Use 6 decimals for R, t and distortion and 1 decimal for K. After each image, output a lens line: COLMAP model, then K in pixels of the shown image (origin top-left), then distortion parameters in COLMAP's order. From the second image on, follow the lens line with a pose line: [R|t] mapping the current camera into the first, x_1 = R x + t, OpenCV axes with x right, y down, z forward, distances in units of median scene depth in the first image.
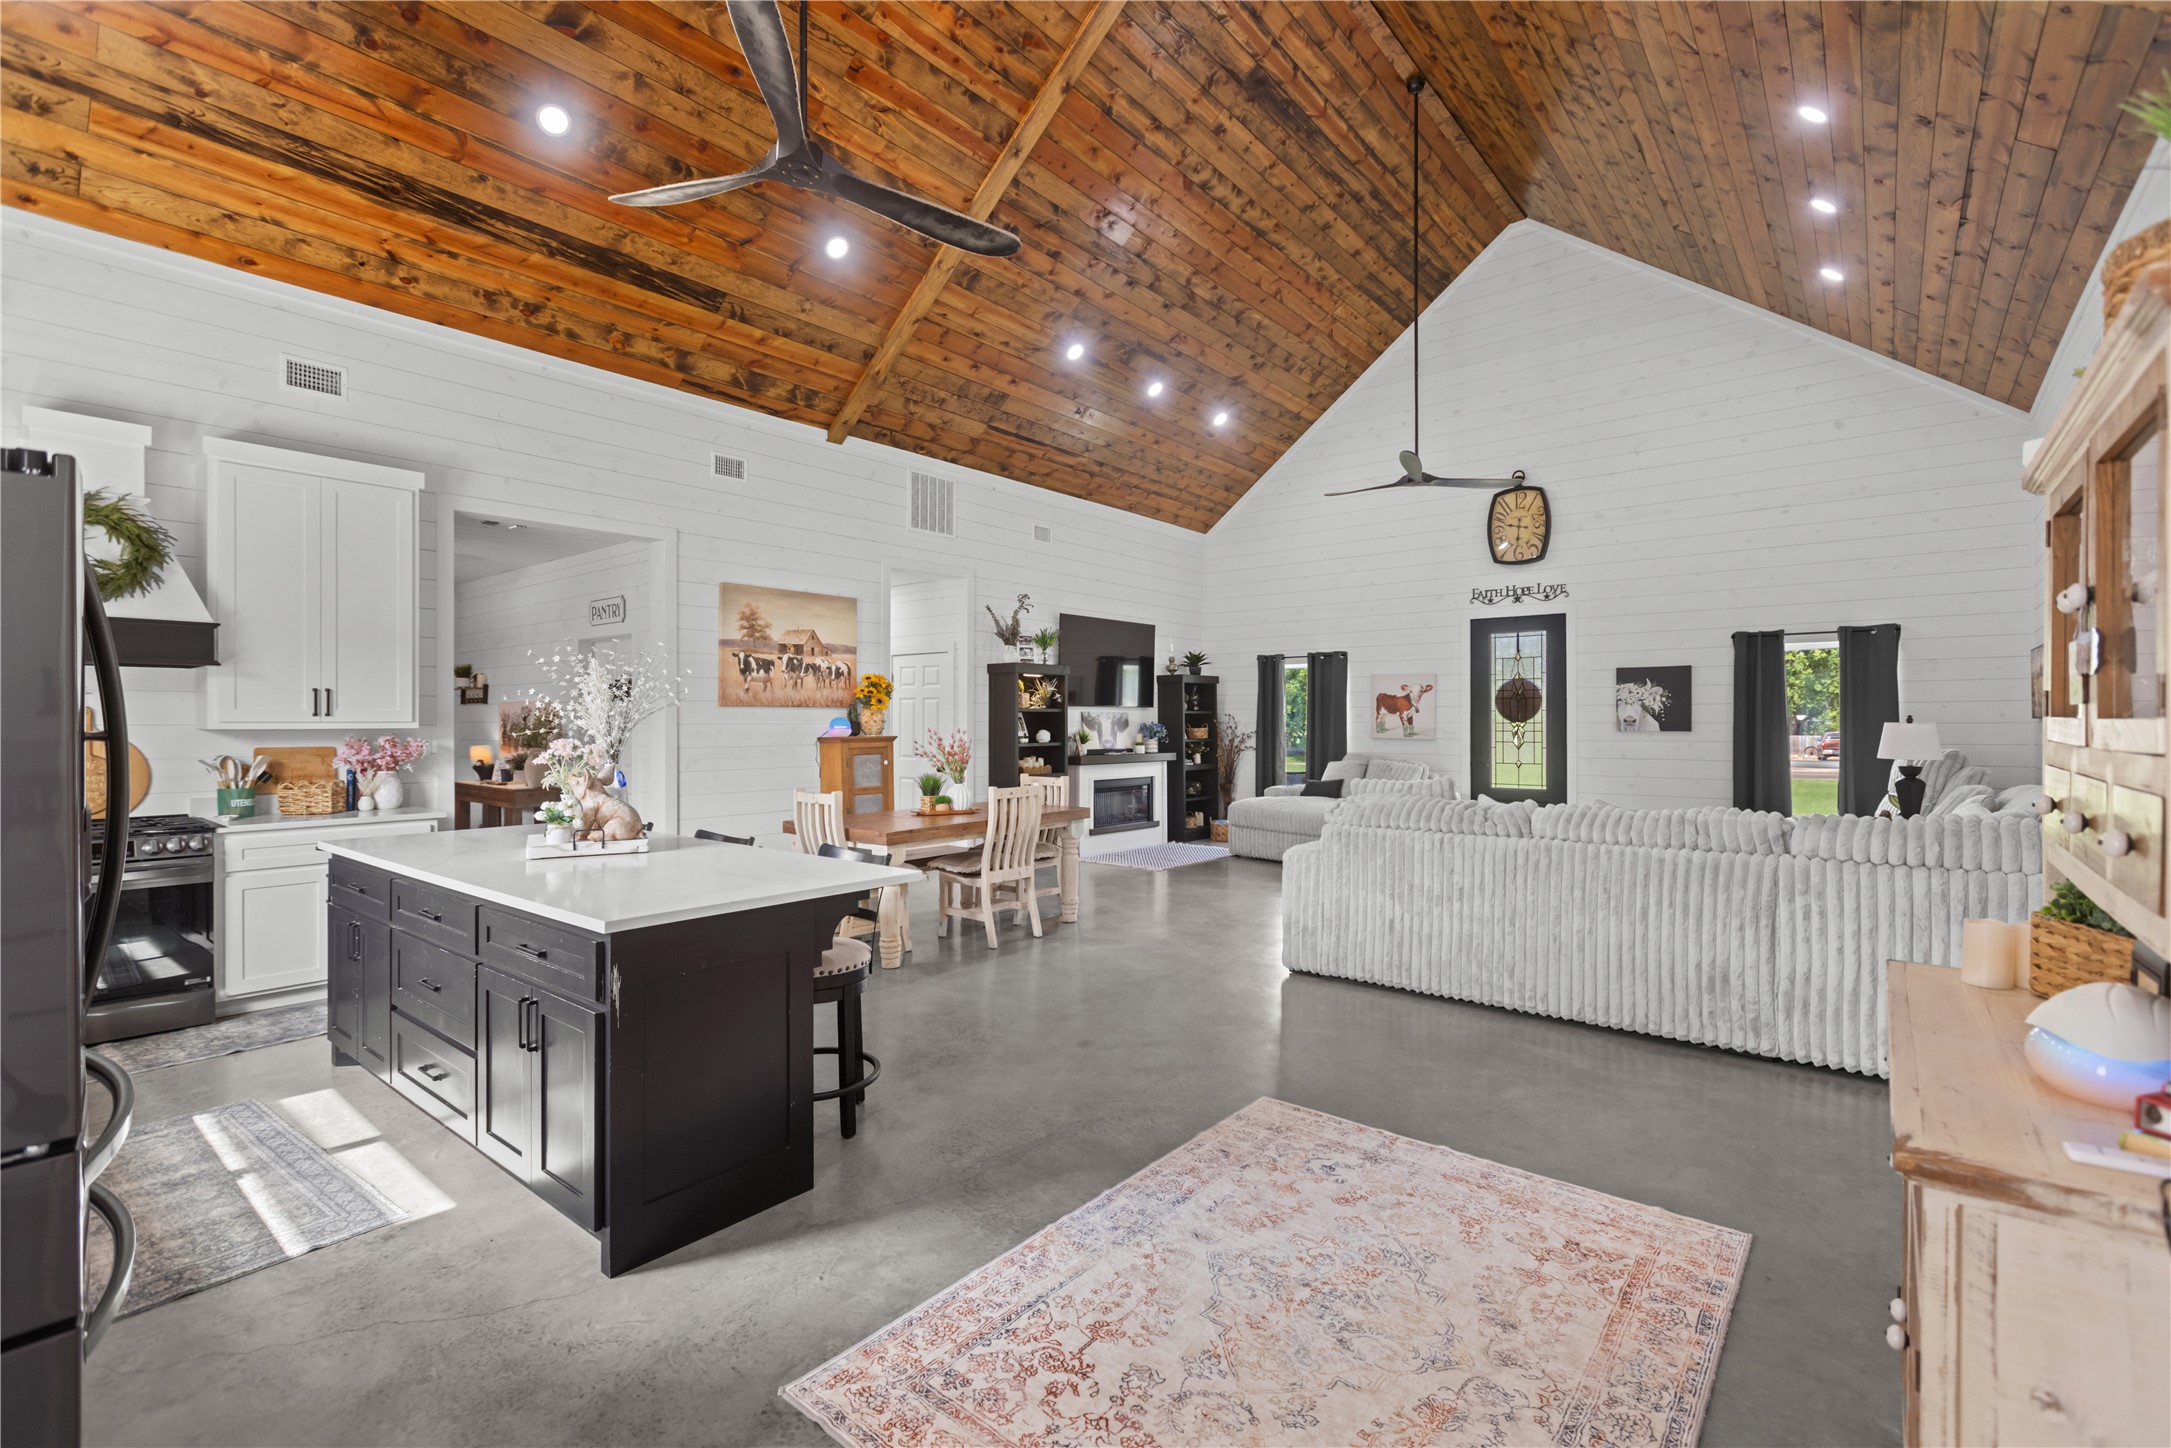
lens RADIAL K [[962.9, 0, 1077.4], [0, 962.9, 721.4], [0, 0, 1]] dist [0.004404, -0.001587]
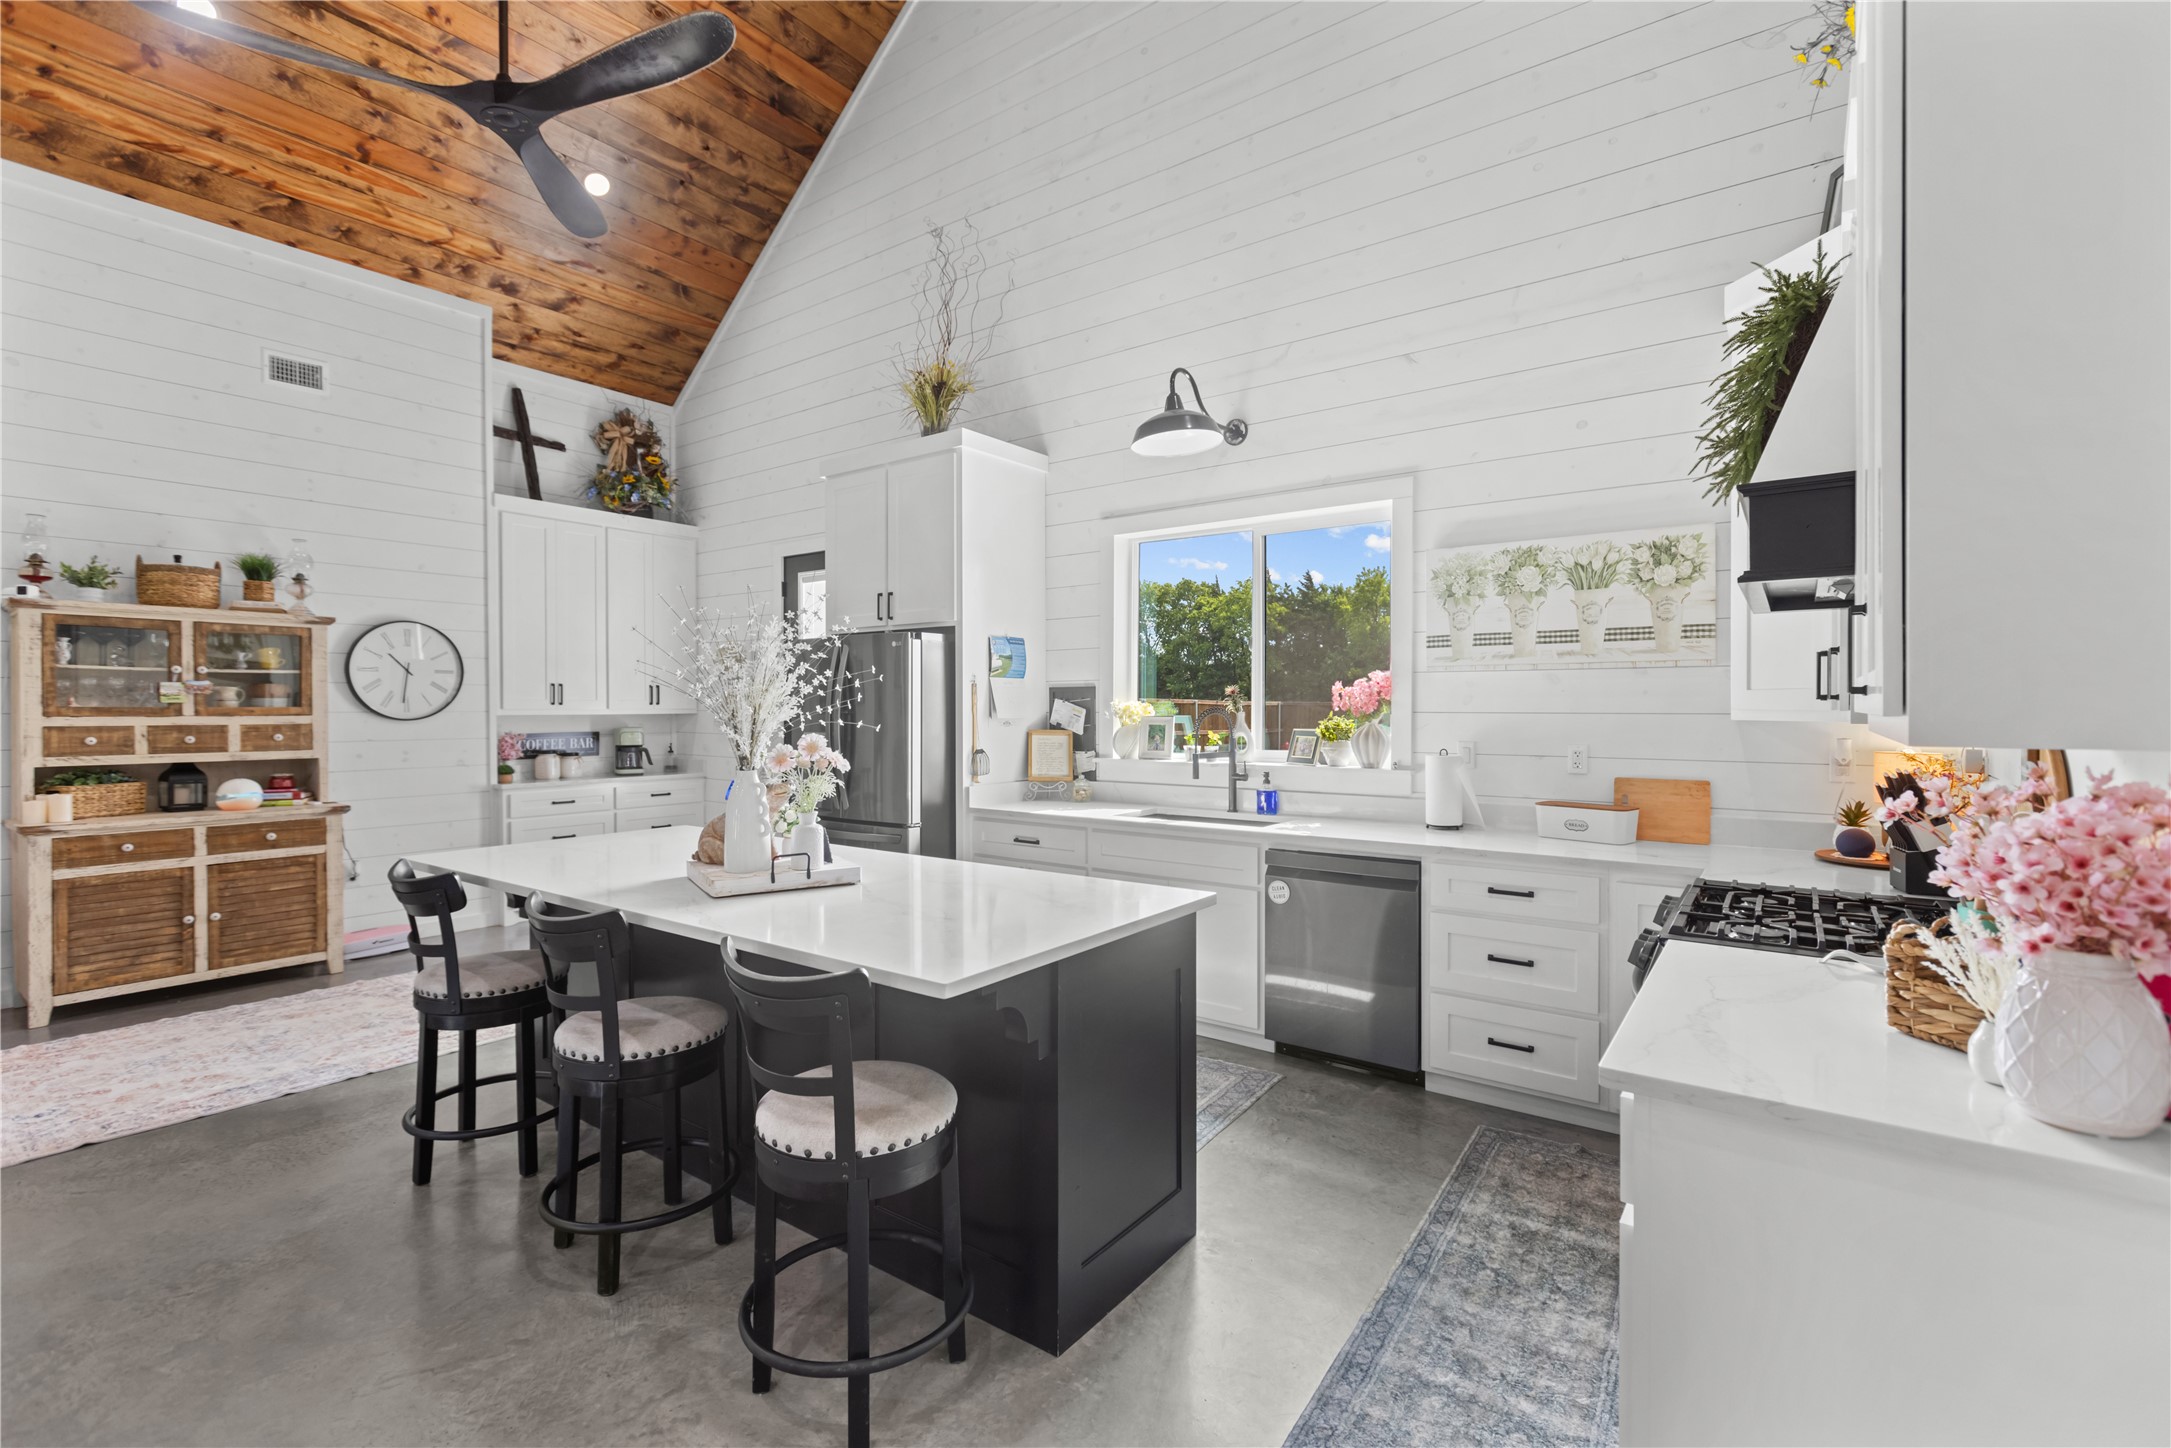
lens RADIAL K [[962.9, 0, 1085.2], [0, 962.9, 710.2], [0, 0, 1]] dist [0.004404, -0.001587]
pose [[-0.998331, 0.000986, -0.057735, -0.280958], [0.000695, 0.999987, 0.005062, -0.001341], [0.057739, 0.005014, -0.998319, 0.701388]]
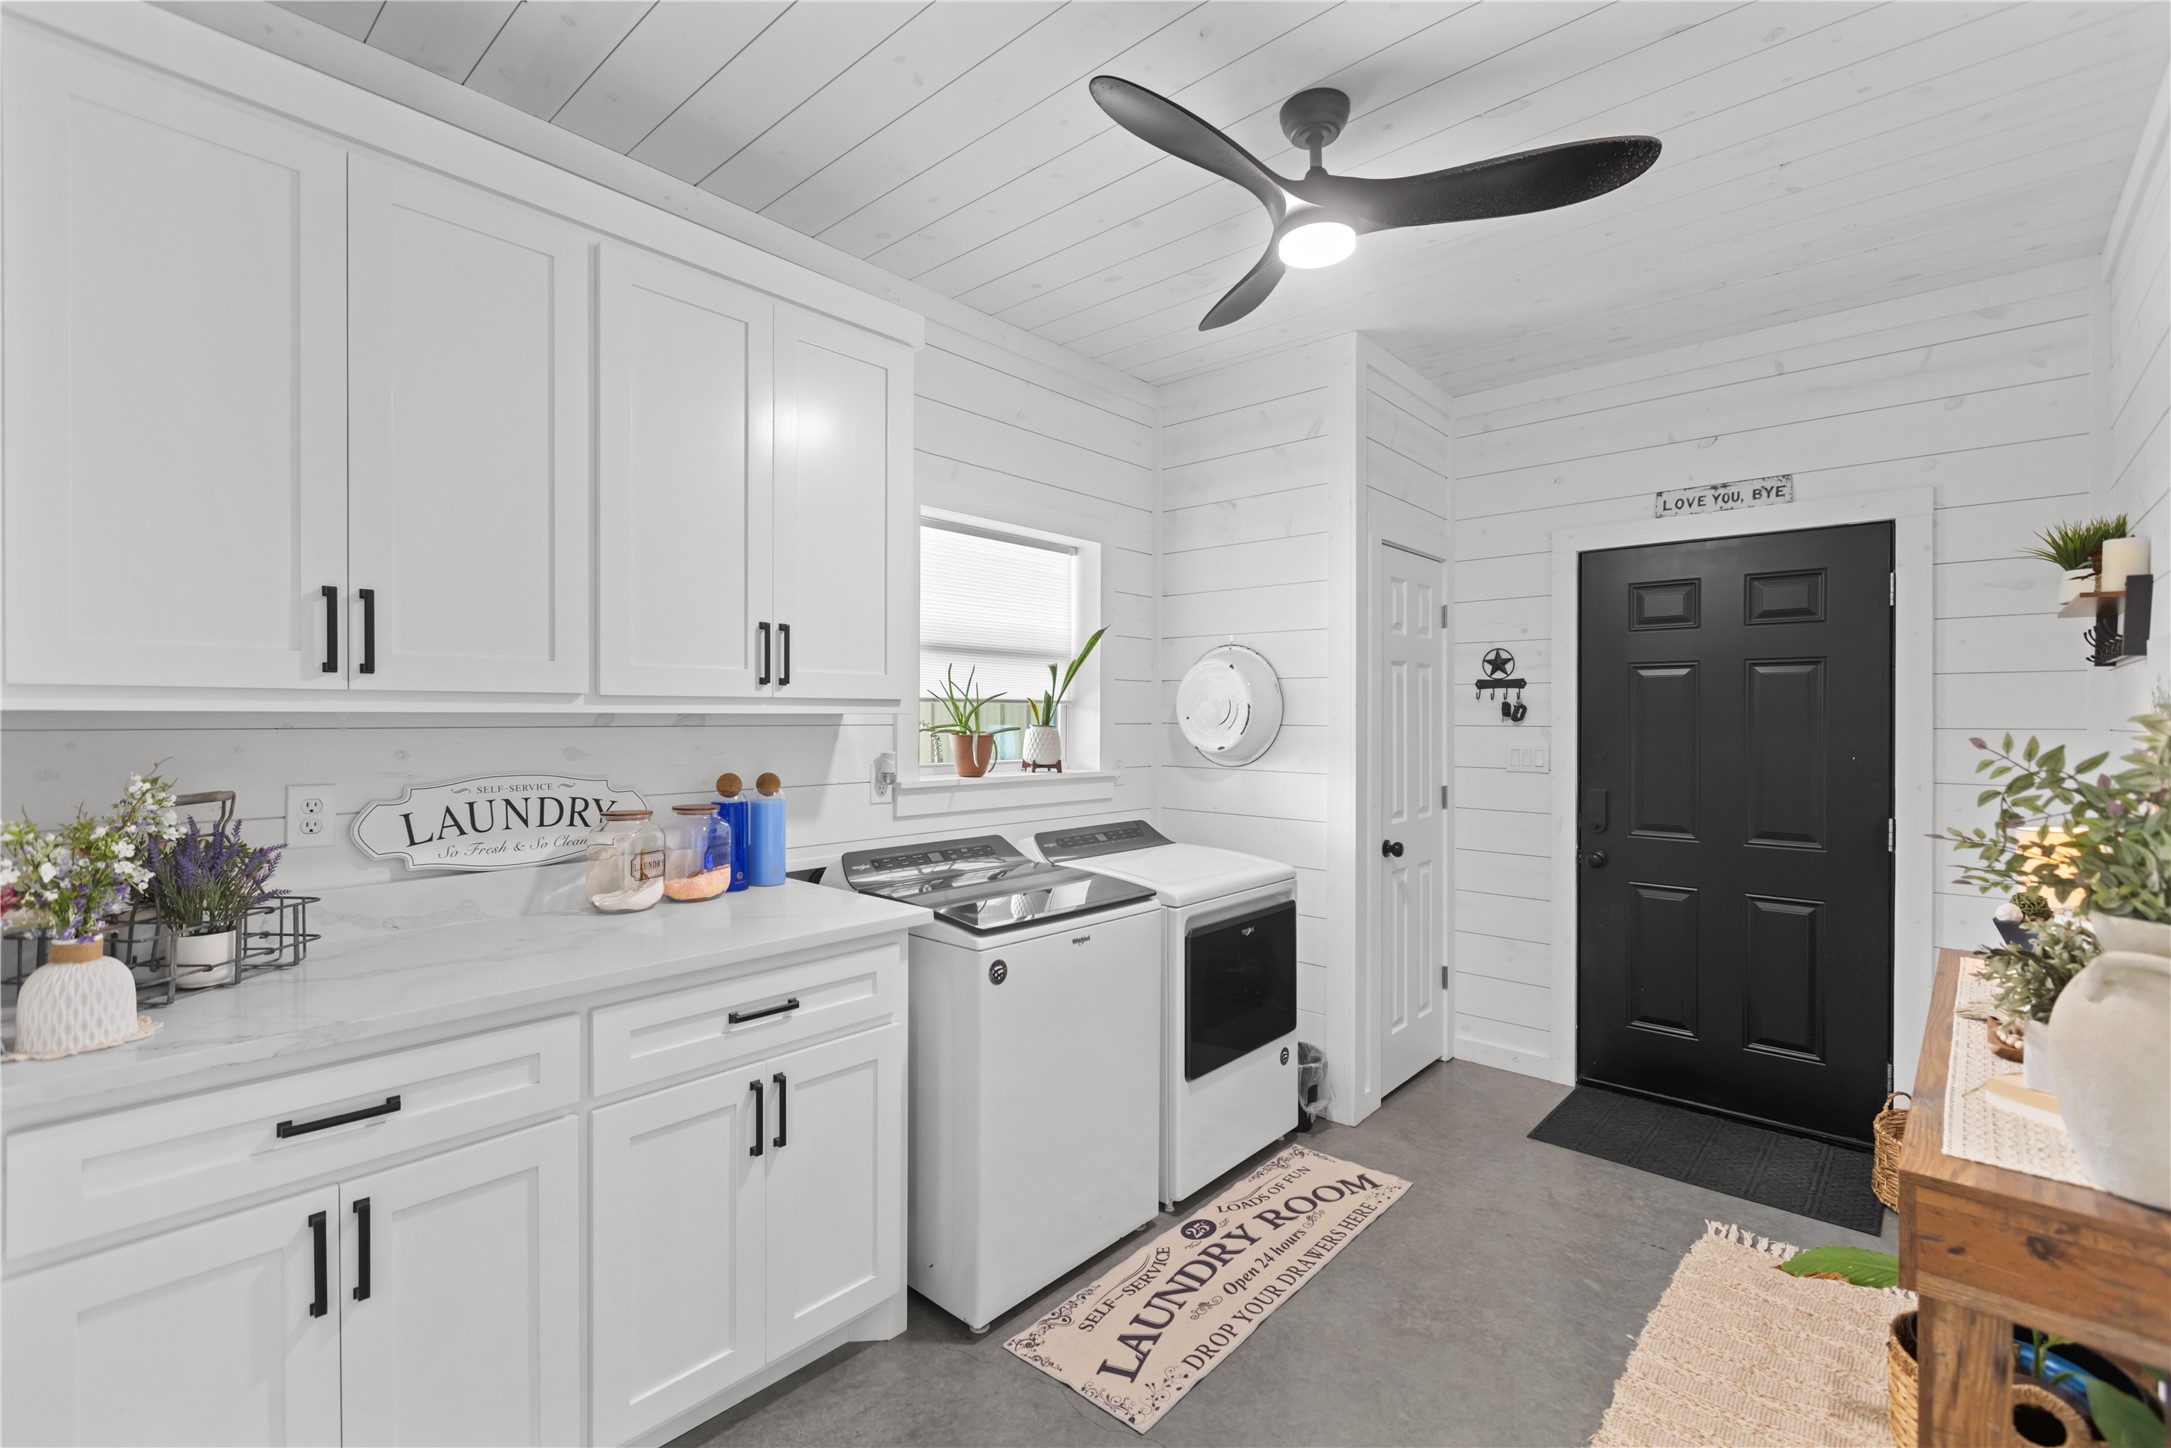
lens RADIAL K [[962.9, 0, 1068.9], [0, 962.9, 713.4], [0, 0, 1]] dist [0.004404, -0.001587]
pose [[-0.042699, -0.004000, -0.999080, -0.350763], [-0.005674, 0.999977, -0.003761, -0.001441], [0.999072, 0.005508, -0.042721, 0.722182]]
